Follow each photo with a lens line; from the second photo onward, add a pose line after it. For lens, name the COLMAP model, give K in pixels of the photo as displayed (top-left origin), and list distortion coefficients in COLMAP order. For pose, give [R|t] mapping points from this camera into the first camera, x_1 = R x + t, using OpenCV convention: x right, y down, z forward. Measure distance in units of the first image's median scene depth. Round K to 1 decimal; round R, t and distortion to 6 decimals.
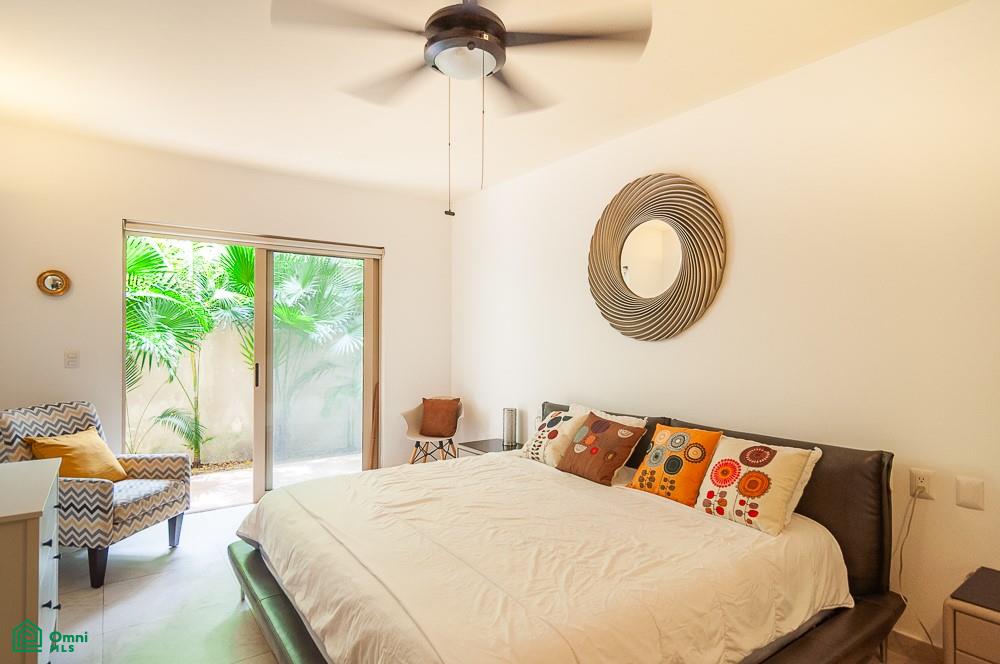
lens RADIAL K [[537.2, 0, 496.6], [0, 537.2, 335.3], [0, 0, 1]] dist [-0.000752, -0.000241]
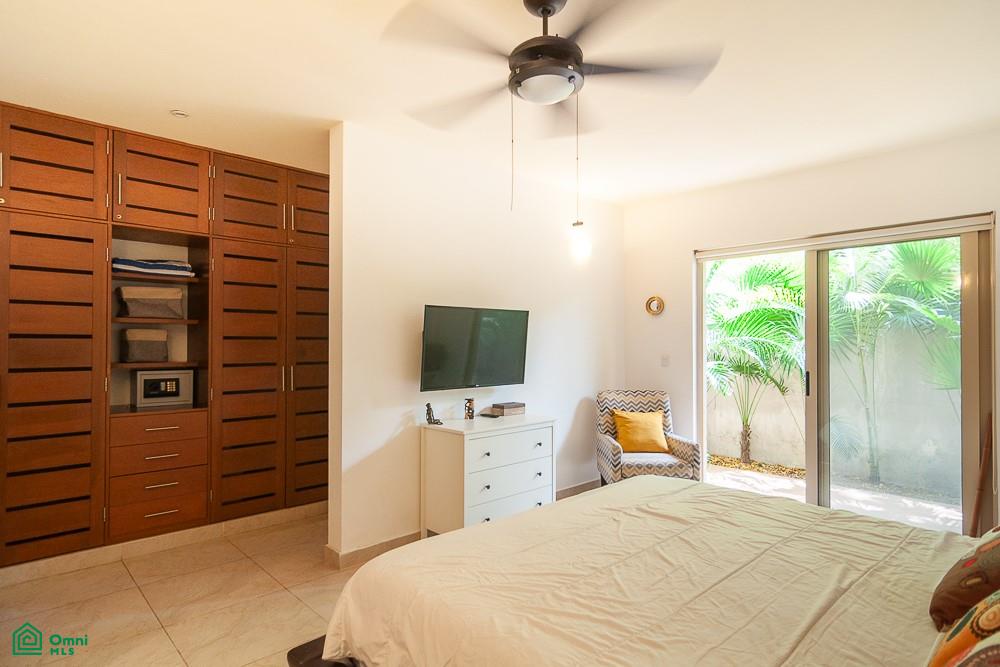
lens RADIAL K [[537.2, 0, 496.6], [0, 537.2, 336.8], [0, 0, 1]] dist [-0.000752, -0.000241]
pose [[0.132175, -0.015421, -0.991106, 0.634471], [0.002561, 0.999881, -0.015216, 0.005294], [0.991223, -0.000527, 0.132198, 0.483656]]
